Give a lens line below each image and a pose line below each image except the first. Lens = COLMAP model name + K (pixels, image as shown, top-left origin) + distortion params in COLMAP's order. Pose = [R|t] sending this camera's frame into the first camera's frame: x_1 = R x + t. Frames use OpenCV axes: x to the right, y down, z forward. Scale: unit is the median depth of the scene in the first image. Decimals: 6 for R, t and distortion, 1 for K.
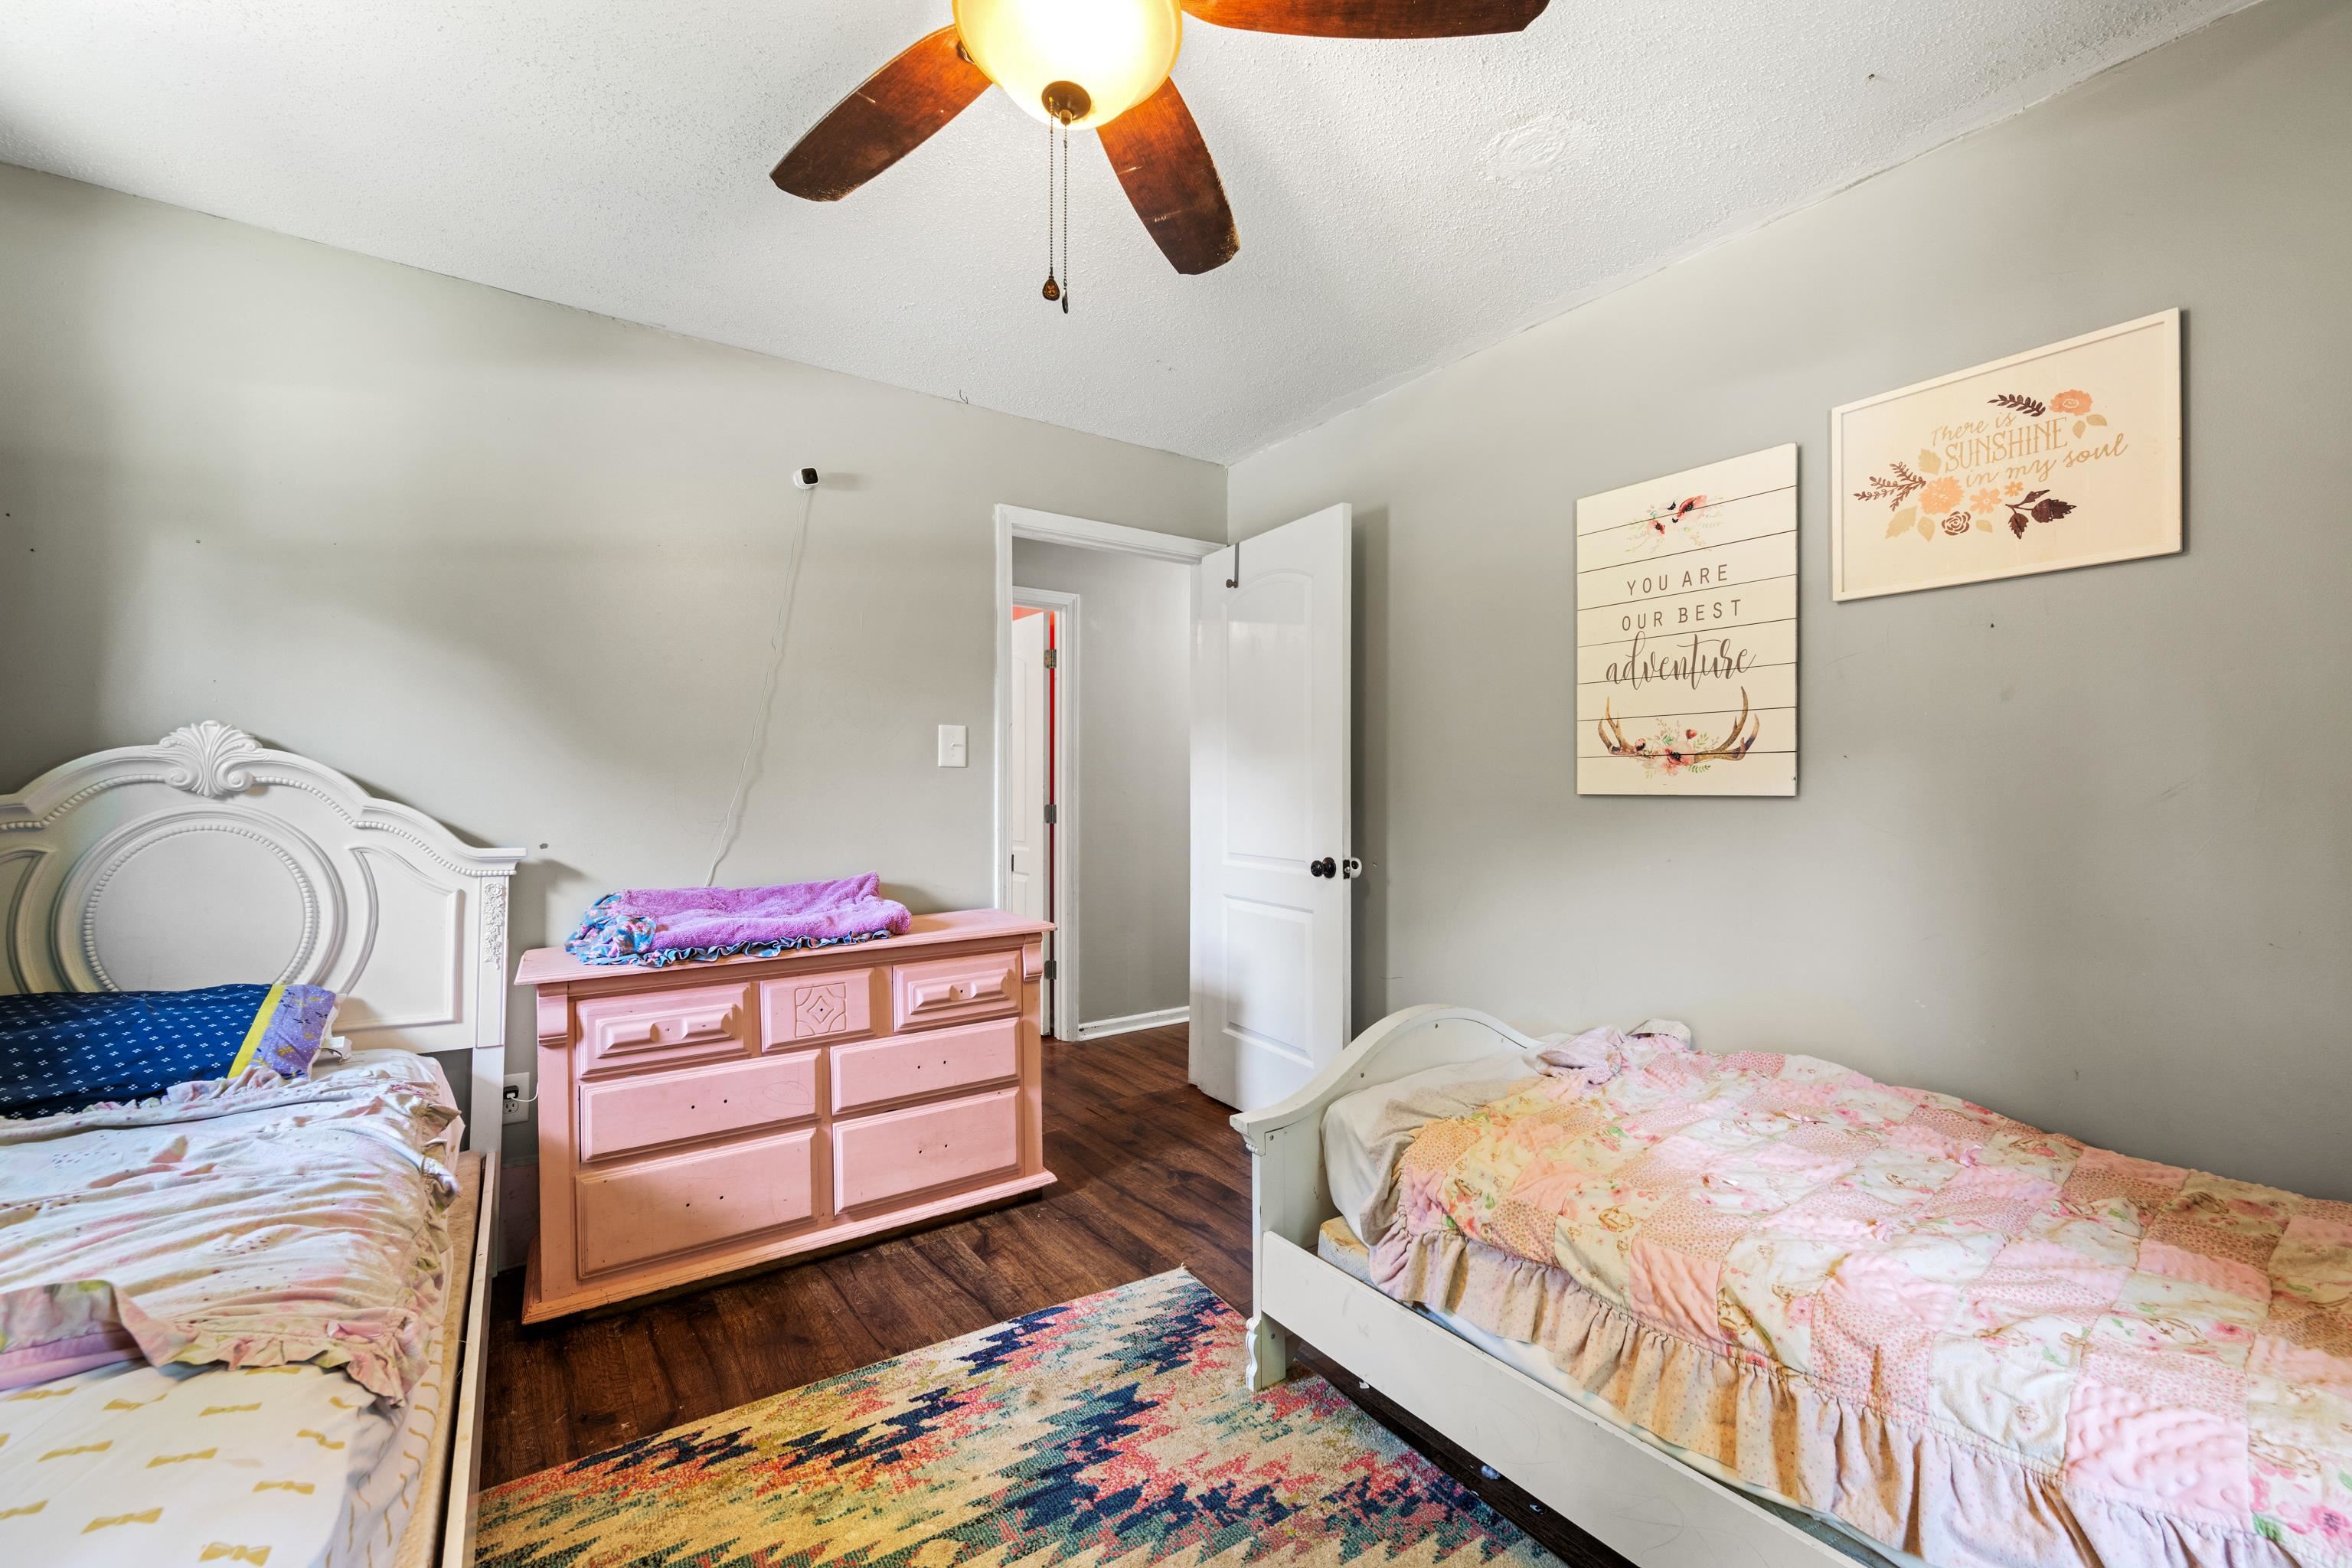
lens RADIAL K [[927.5, 0, 1179.5], [0, 927.5, 782.4], [0, 0, 1]] dist [0.001391, 0.000268]
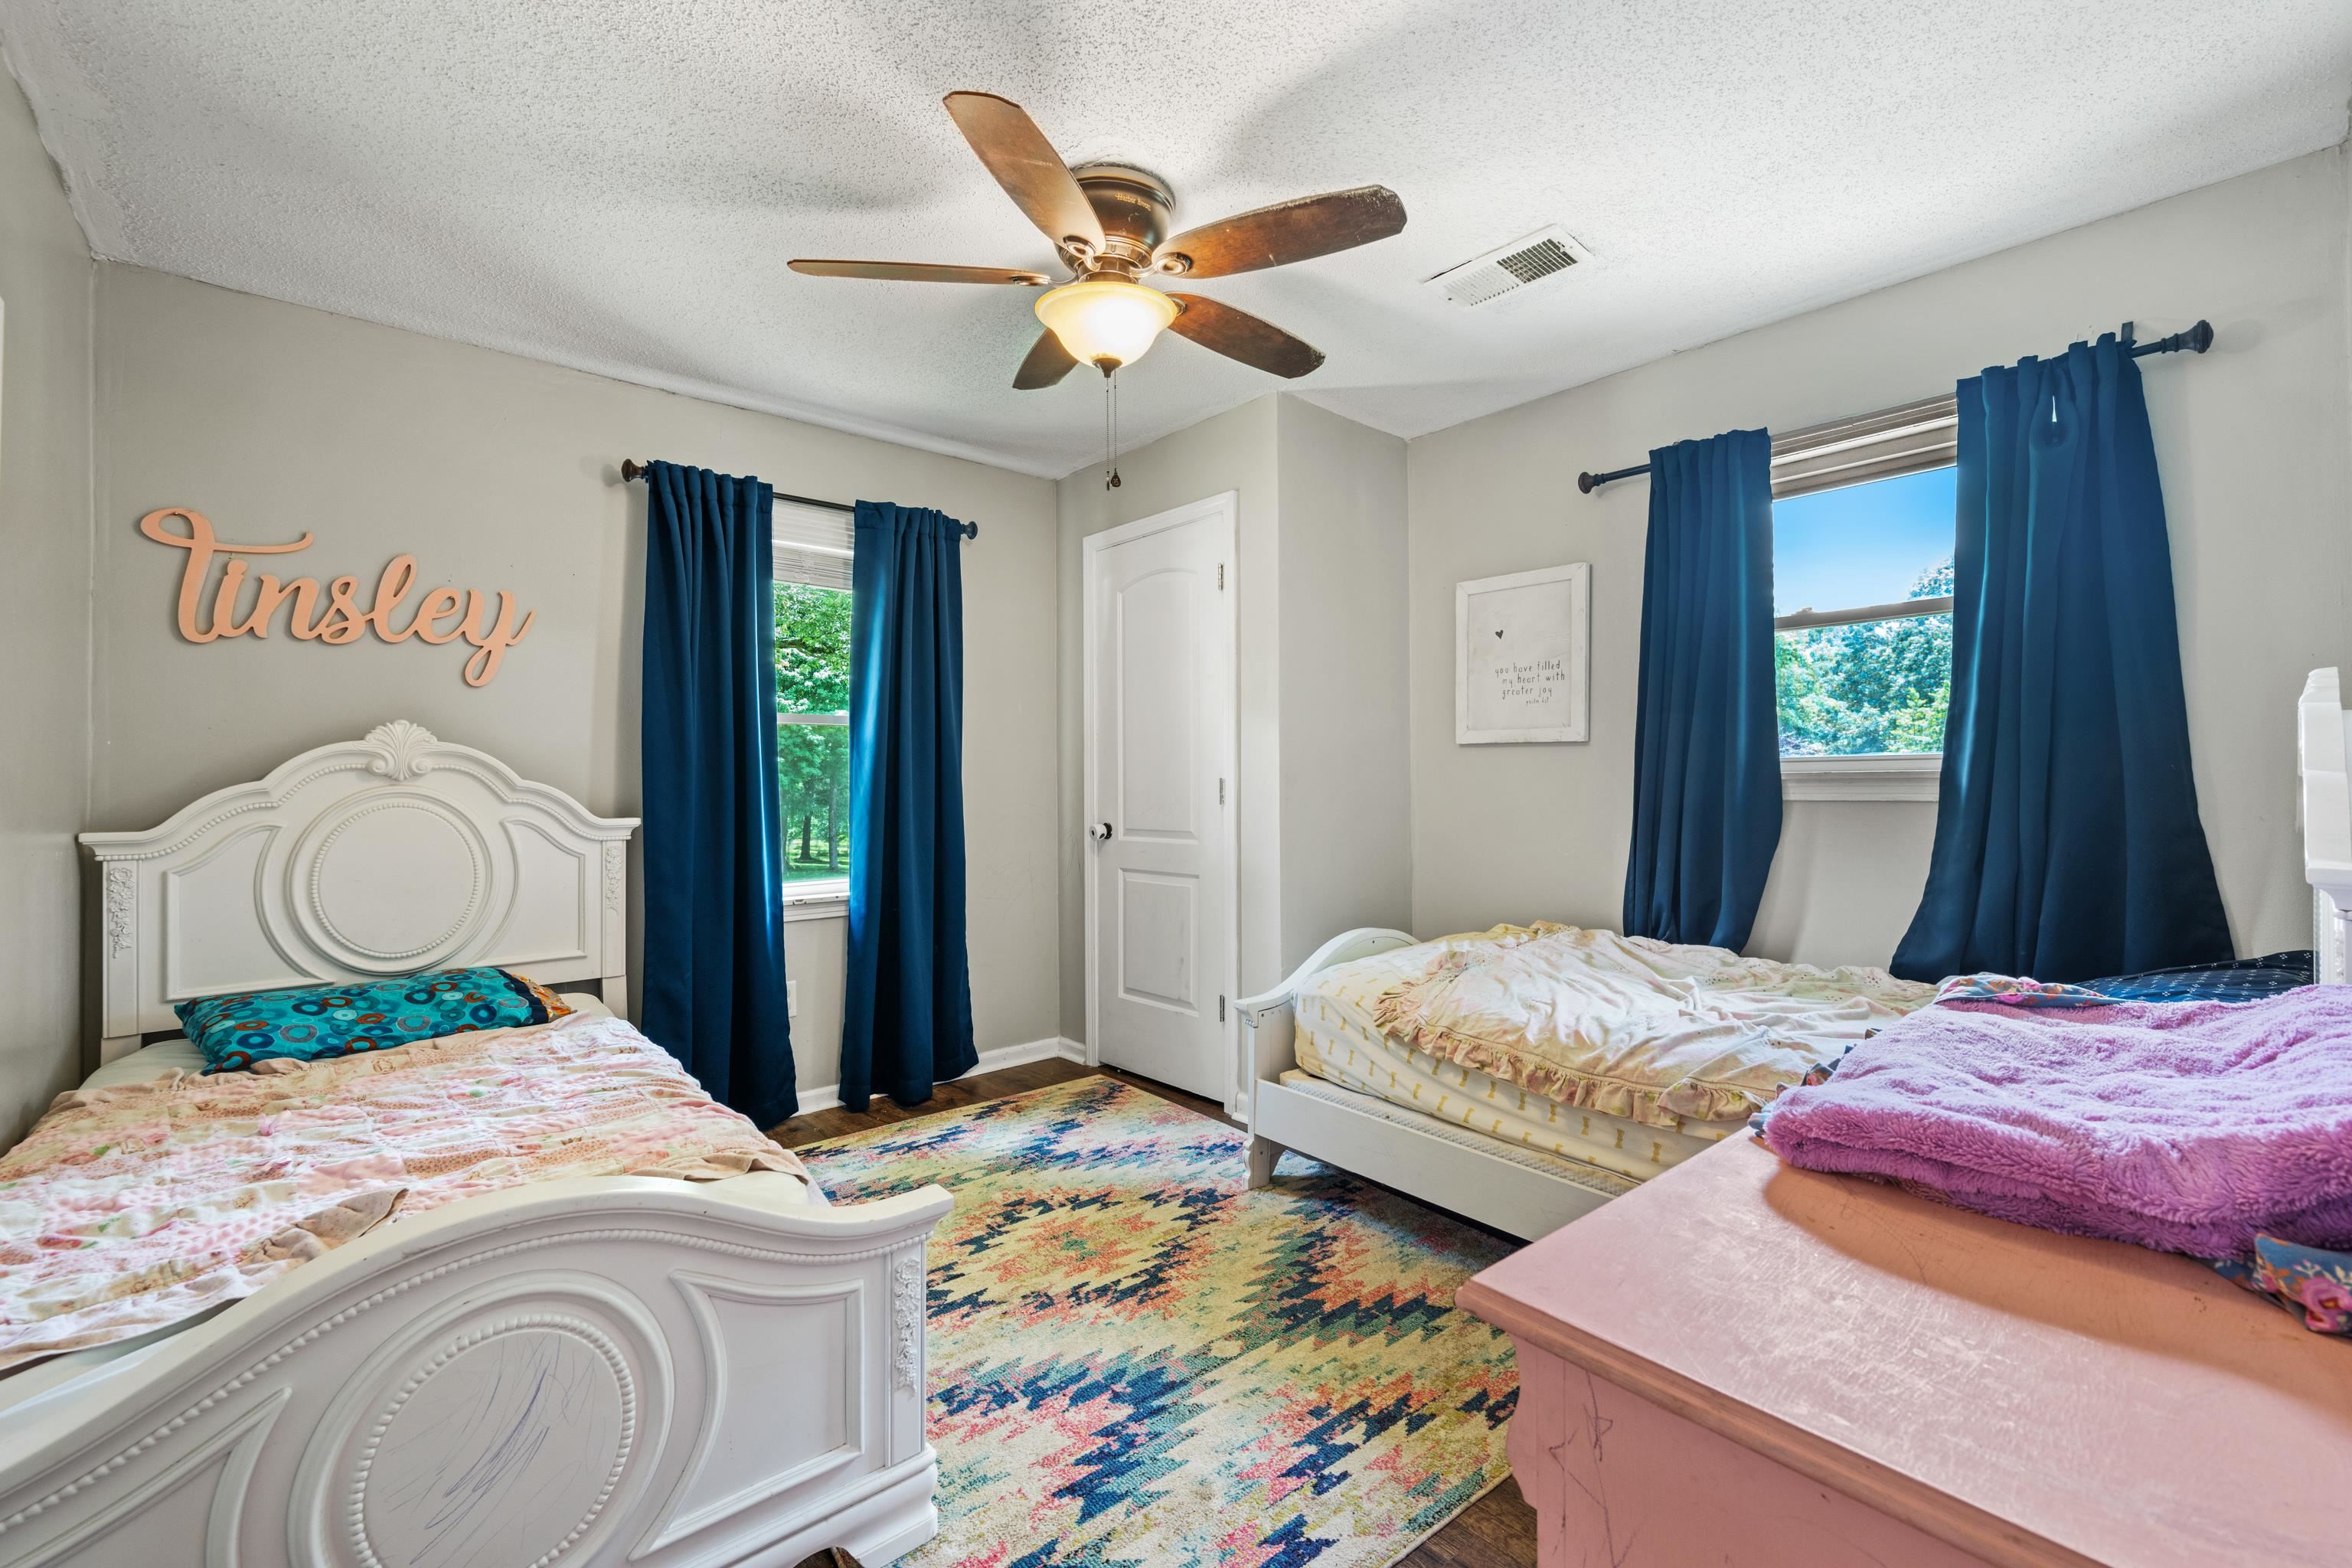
lens RADIAL K [[927.5, 0, 1179.5], [0, 927.5, 782.4], [0, 0, 1]] dist [0.001391, 0.000268]
pose [[-0.993961, 0.013291, -0.108928, -0.057772], [0.013582, 0.999906, -0.001928, 0.037247], [0.108892, -0.003396, -0.994048, 2.000630]]
